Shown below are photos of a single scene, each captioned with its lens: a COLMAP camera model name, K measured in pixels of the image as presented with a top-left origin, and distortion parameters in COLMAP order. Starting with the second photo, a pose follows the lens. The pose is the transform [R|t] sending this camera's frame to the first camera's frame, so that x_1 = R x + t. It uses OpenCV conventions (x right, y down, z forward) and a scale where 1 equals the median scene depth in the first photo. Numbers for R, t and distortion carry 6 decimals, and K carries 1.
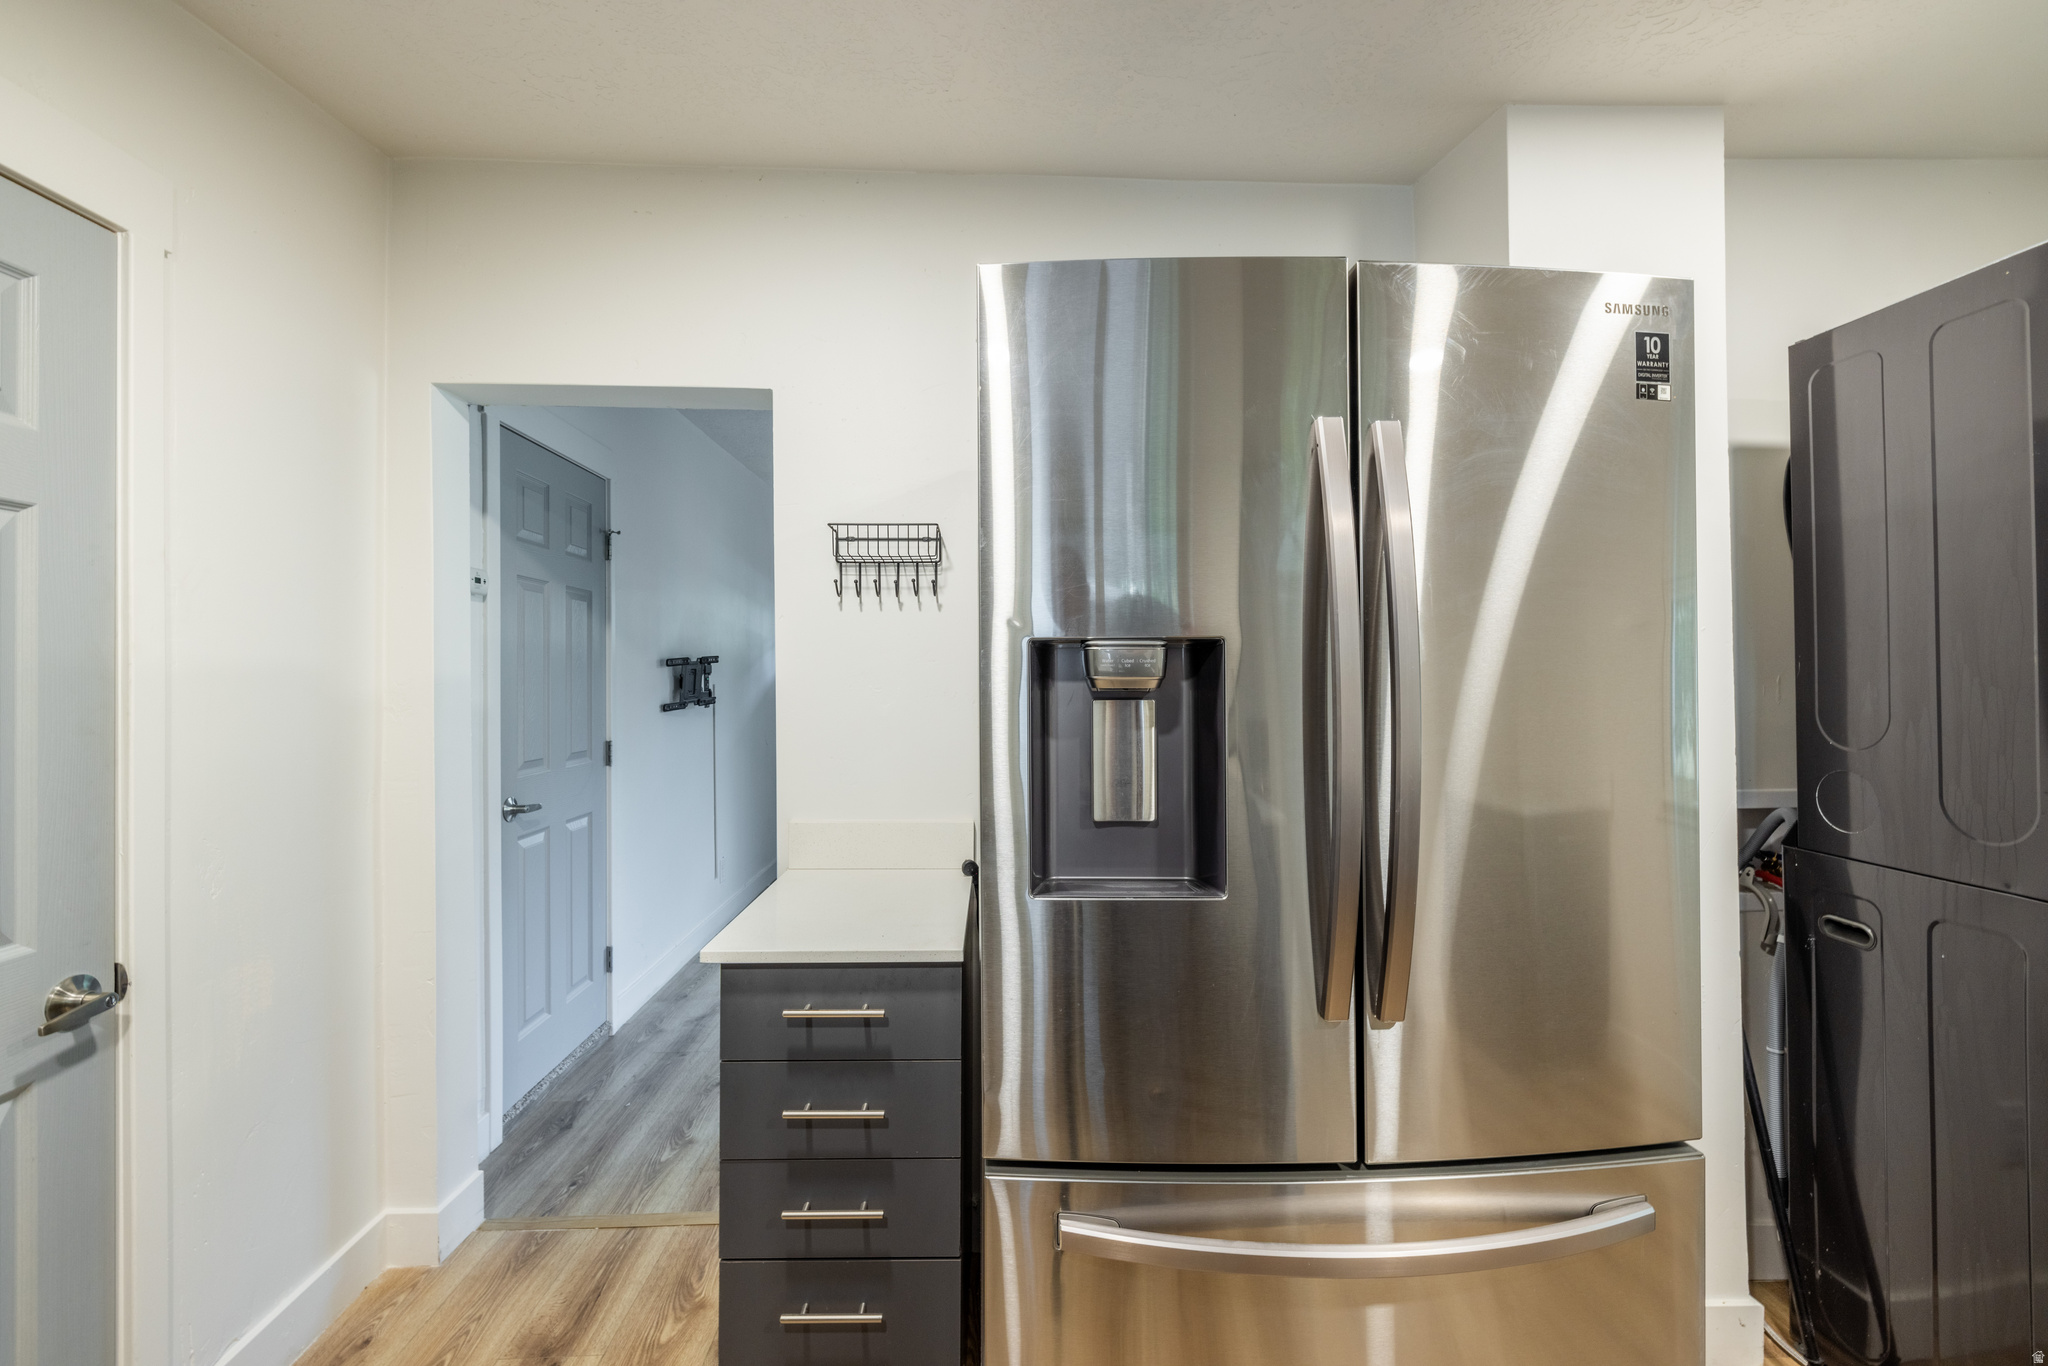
lens RADIAL K [[853.5, 0, 1018.4], [0, 853.5, 666.2], [0, 0, 1]] dist [-0.001068, 0.000353]
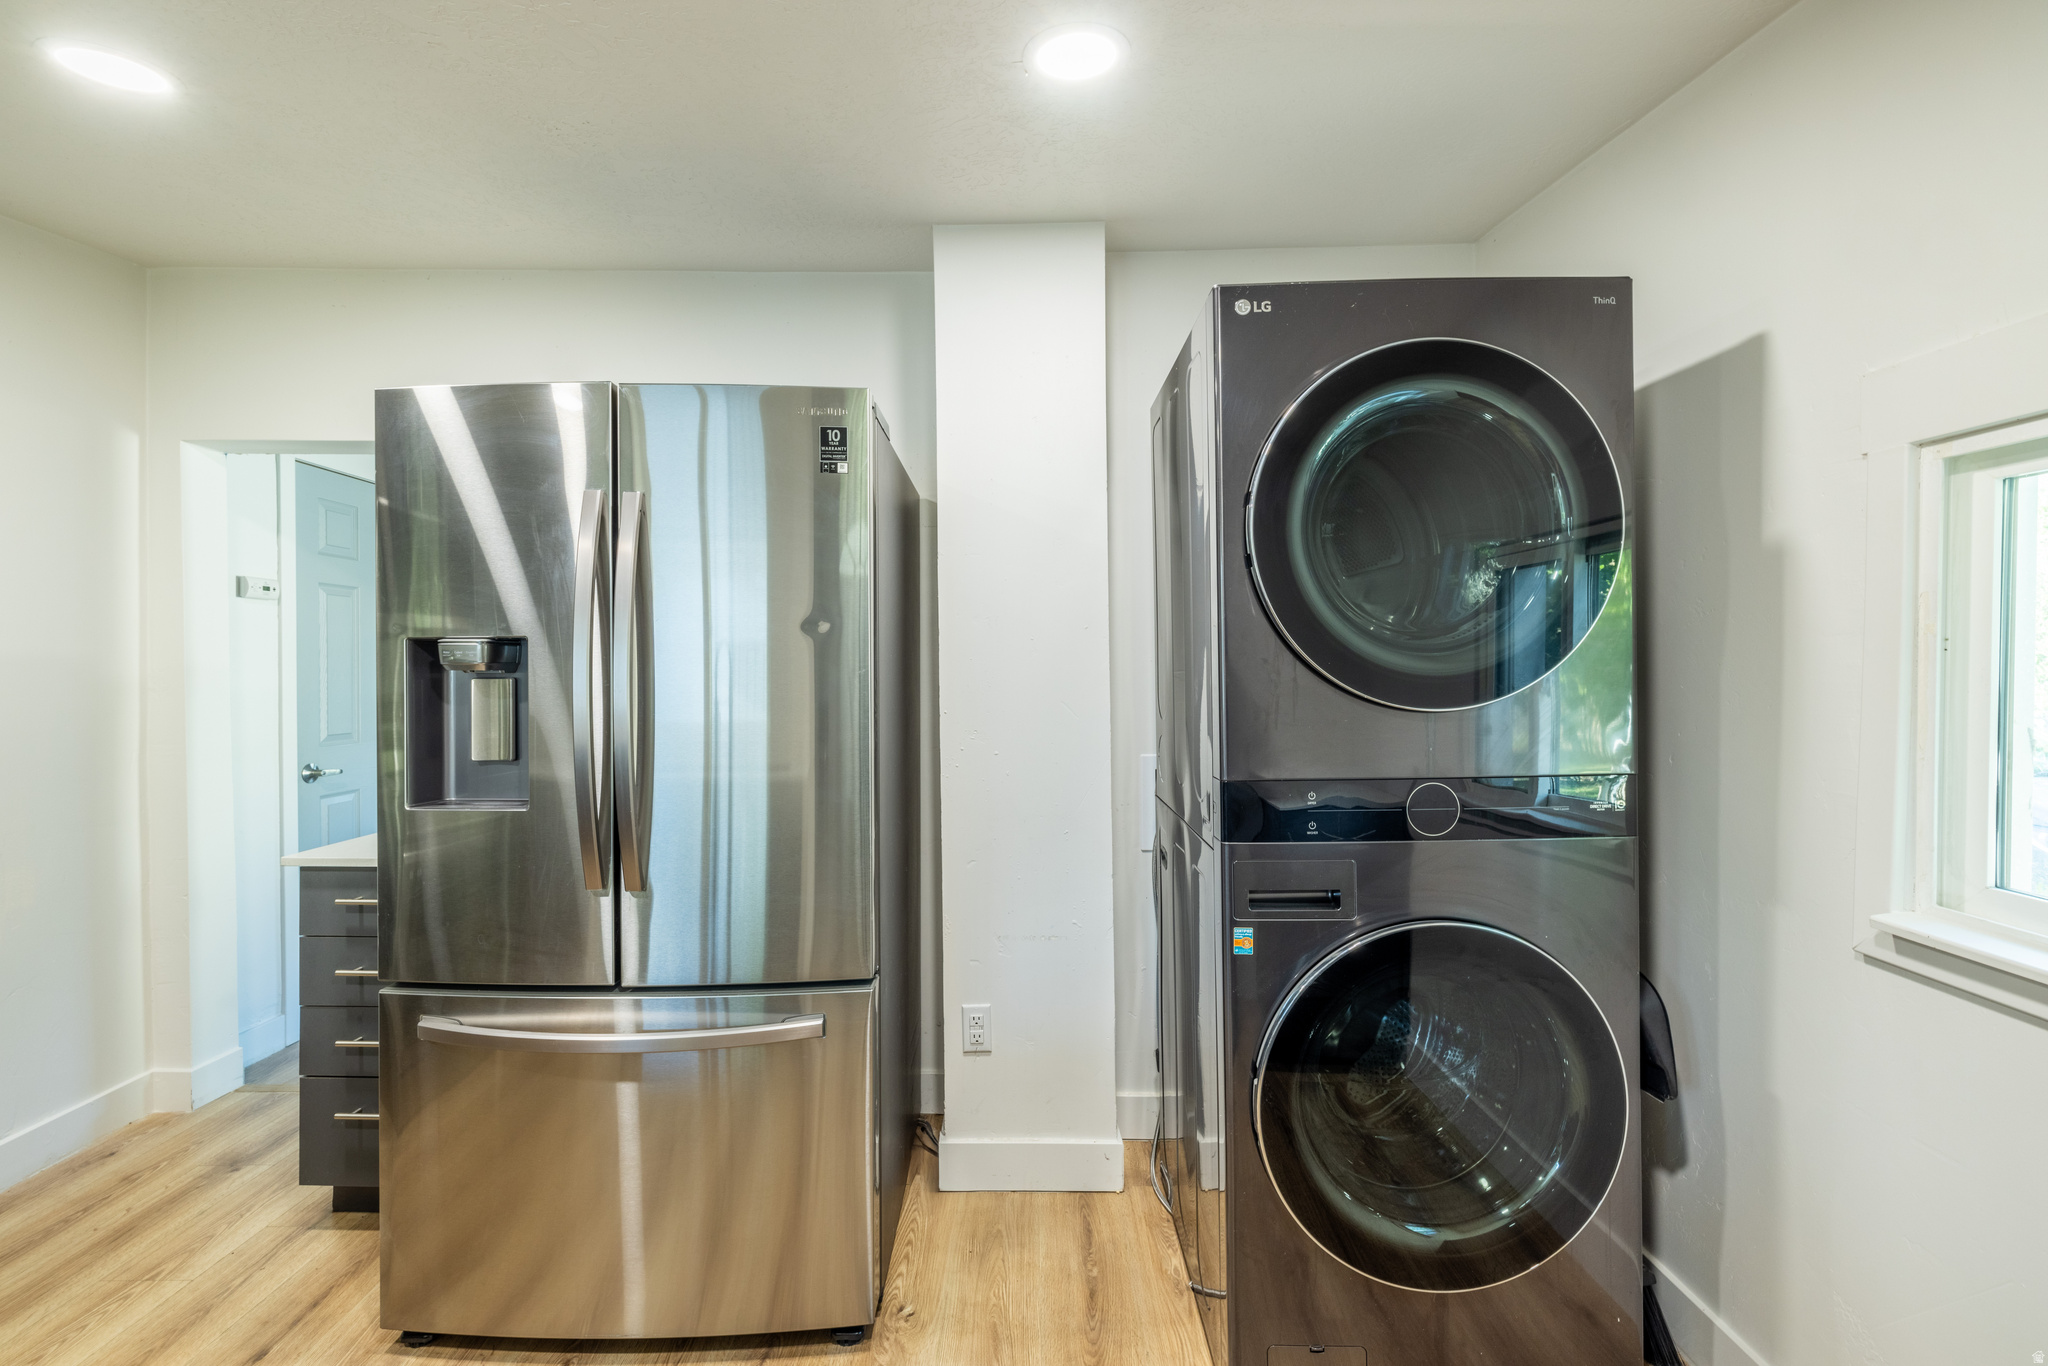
lens RADIAL K [[853.5, 0, 1018.4], [0, 853.5, 666.2], [0, 0, 1]] dist [-0.001068, 0.000353]
pose [[0.999180, 0.000804, -0.040470, 1.108517], [-0.000462, 0.999964, 0.008469, 0.004905], [0.040476, -0.008443, 0.999145, -0.442733]]
